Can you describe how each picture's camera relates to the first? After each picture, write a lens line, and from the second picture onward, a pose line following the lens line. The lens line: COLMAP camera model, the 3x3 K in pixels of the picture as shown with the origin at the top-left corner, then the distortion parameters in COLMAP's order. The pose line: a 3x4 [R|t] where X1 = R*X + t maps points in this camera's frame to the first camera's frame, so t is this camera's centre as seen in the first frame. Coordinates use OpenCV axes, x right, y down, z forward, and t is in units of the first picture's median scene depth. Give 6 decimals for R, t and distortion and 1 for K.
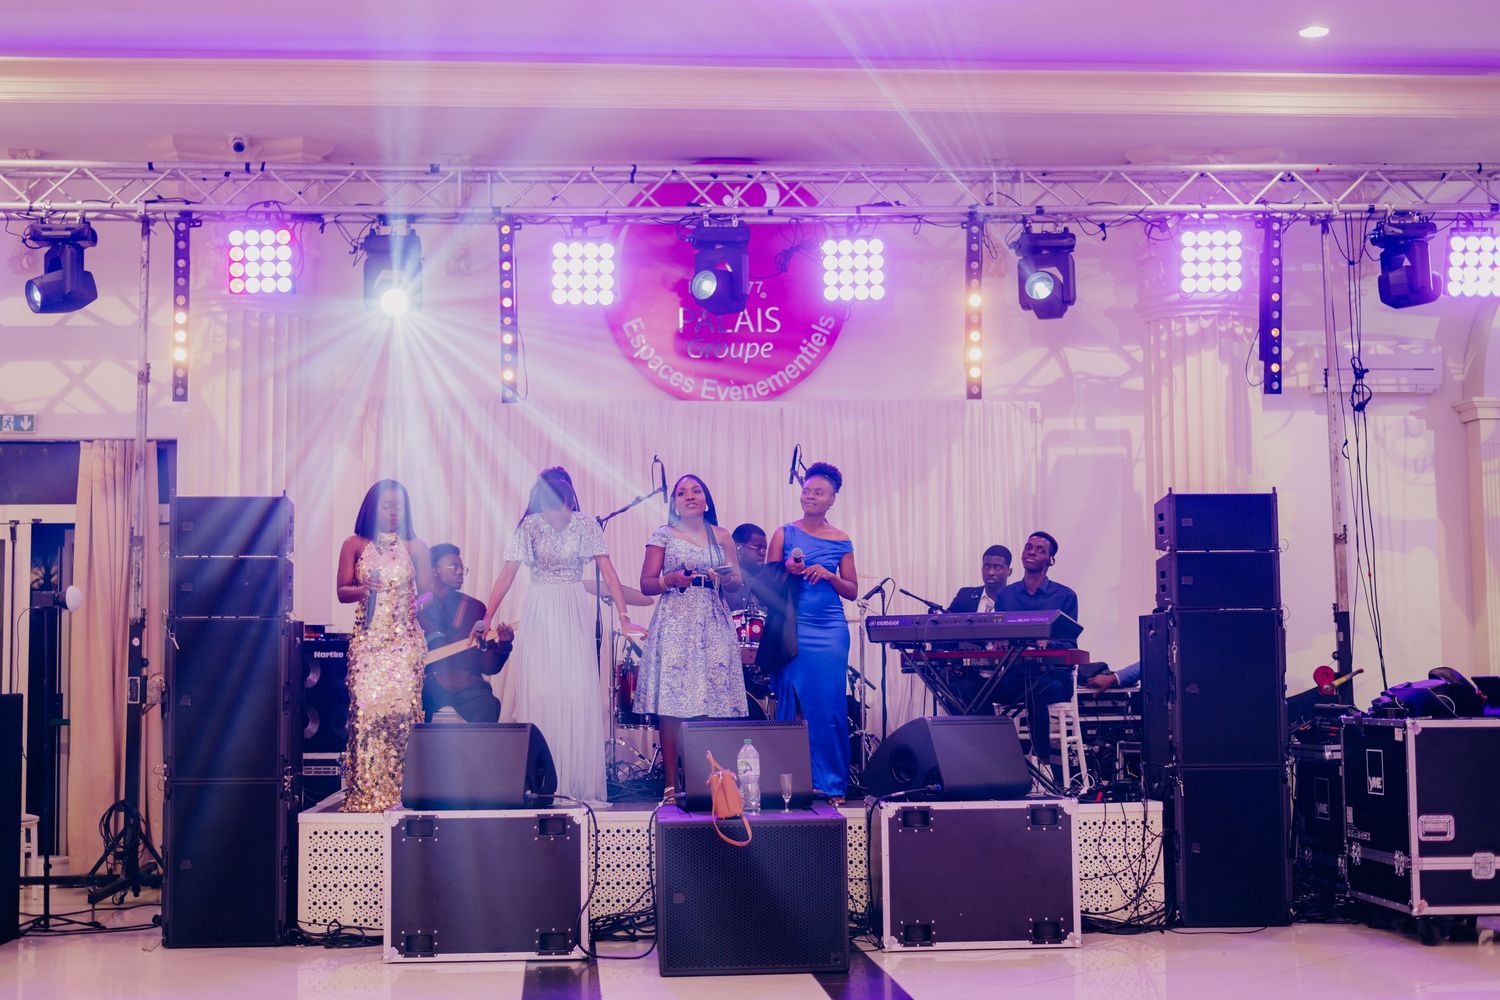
lens RADIAL K [[2184.2, 0, 761.7], [0, 2184.2, 512.4], [0, 0, 1]] dist [0.002619, 0.000000]
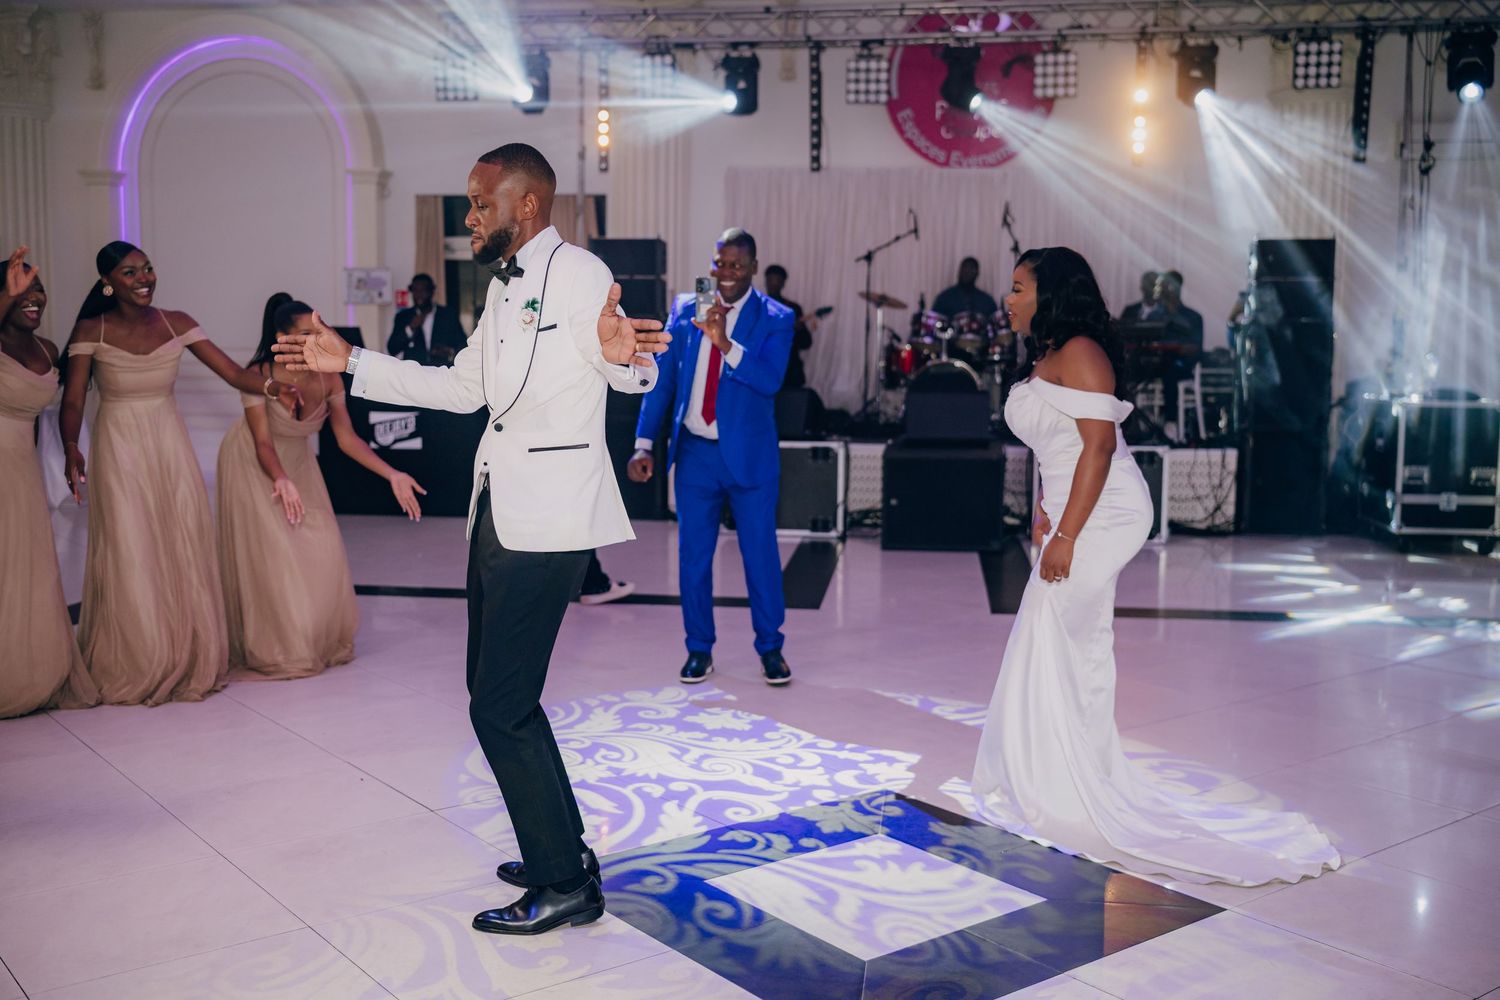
lens RADIAL K [[1601.9, 0, 781.8], [0, 1601.9, 501.1], [0, 0, 1]] dist [0.001313, 0.000000]
pose [[0.979654, 0.039349, -0.196798, 0.087629], [-0.002962, 0.983318, 0.181868, -0.027608], [0.200672, -0.177585, 0.963428, -0.105618]]
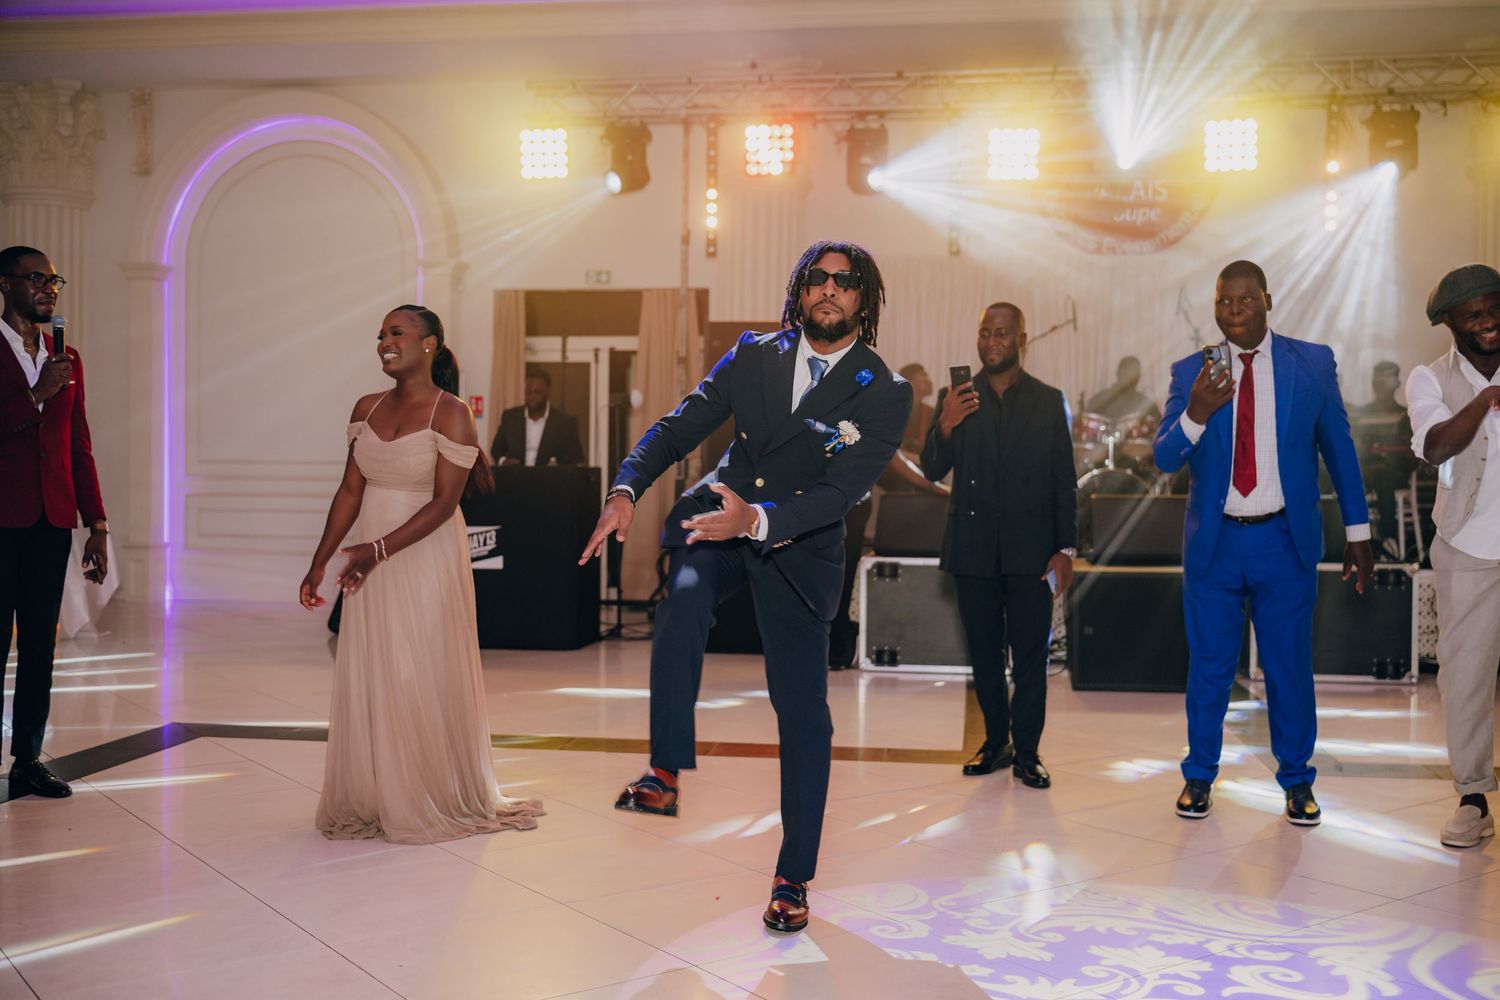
lens RADIAL K [[1491.5, 0, 770.7], [0, 1491.5, 532.5], [0, 0, 1]] dist [0.009294, 0.000000]
pose [[0.975716, 0.024770, -0.217633, -0.024393], [-0.002416, 0.994742, 0.102386, 0.023870], [0.219025, -0.099374, 0.970646, 0.091474]]
